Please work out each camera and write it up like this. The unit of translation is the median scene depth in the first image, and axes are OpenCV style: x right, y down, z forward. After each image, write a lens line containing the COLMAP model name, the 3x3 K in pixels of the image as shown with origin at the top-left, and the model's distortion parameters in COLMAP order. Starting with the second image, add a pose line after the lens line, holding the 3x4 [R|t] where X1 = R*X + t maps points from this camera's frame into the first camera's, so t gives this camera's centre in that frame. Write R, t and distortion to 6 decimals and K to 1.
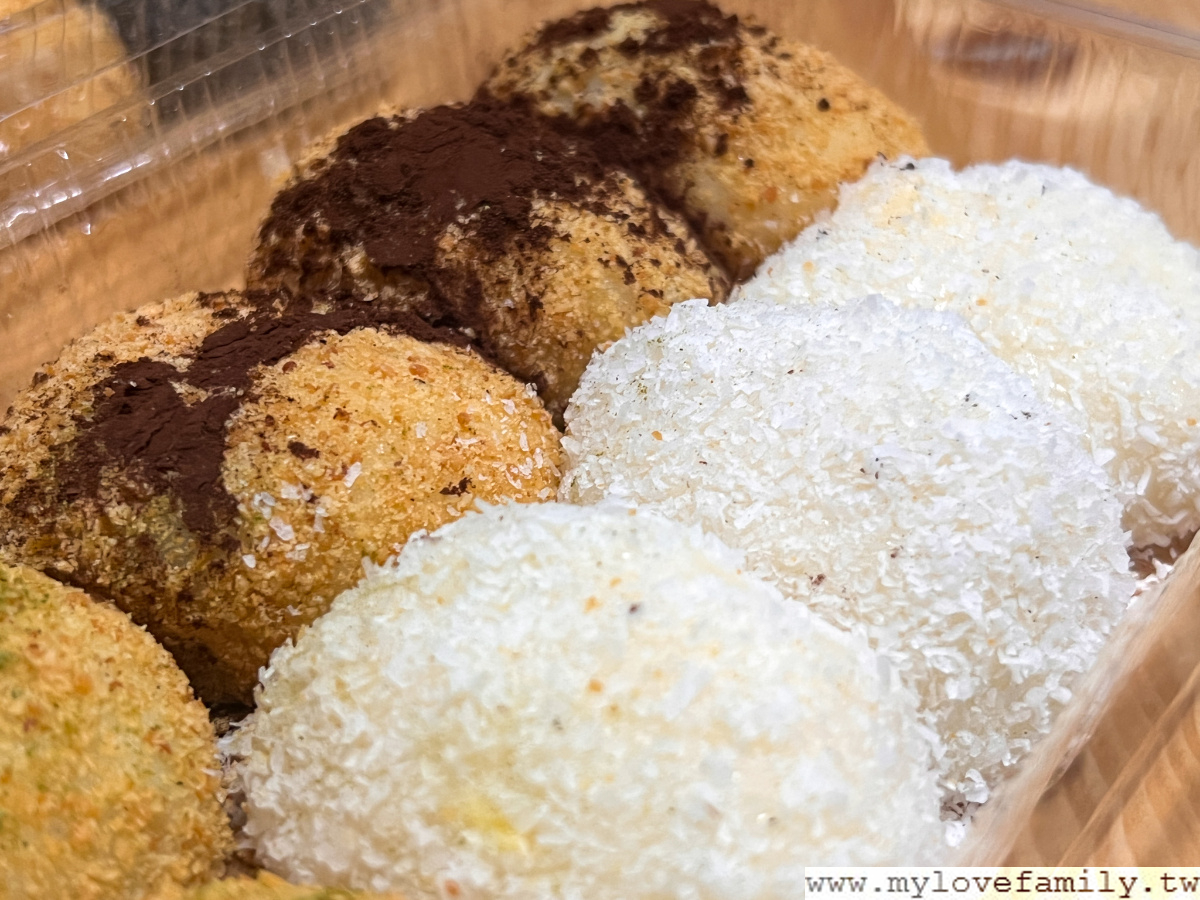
lens RADIAL K [[1817.7, 0, 604.5], [0, 1817.7, 455.4], [0, 0, 1]] dist [0.147164, 0.000000]
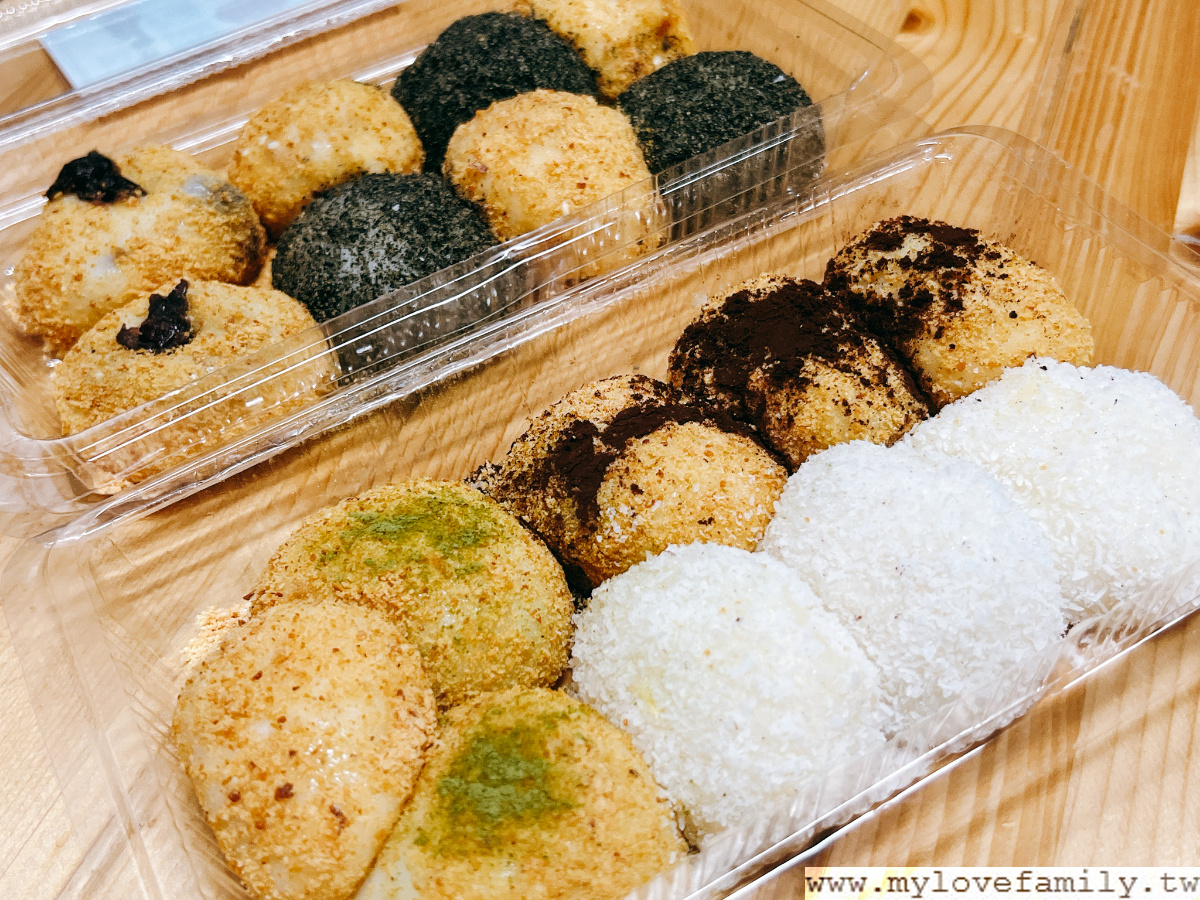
lens RADIAL K [[1312.4, 0, 599.6], [0, 1312.4, 446.5], [0, 0, 1]] dist [0.076639, 0.000000]
pose [[0.903314, 0.212543, -0.372623, 0.324416], [-0.156081, 0.971935, 0.176017, -0.289818], [0.399577, -0.100839, 0.911137, -0.352353]]
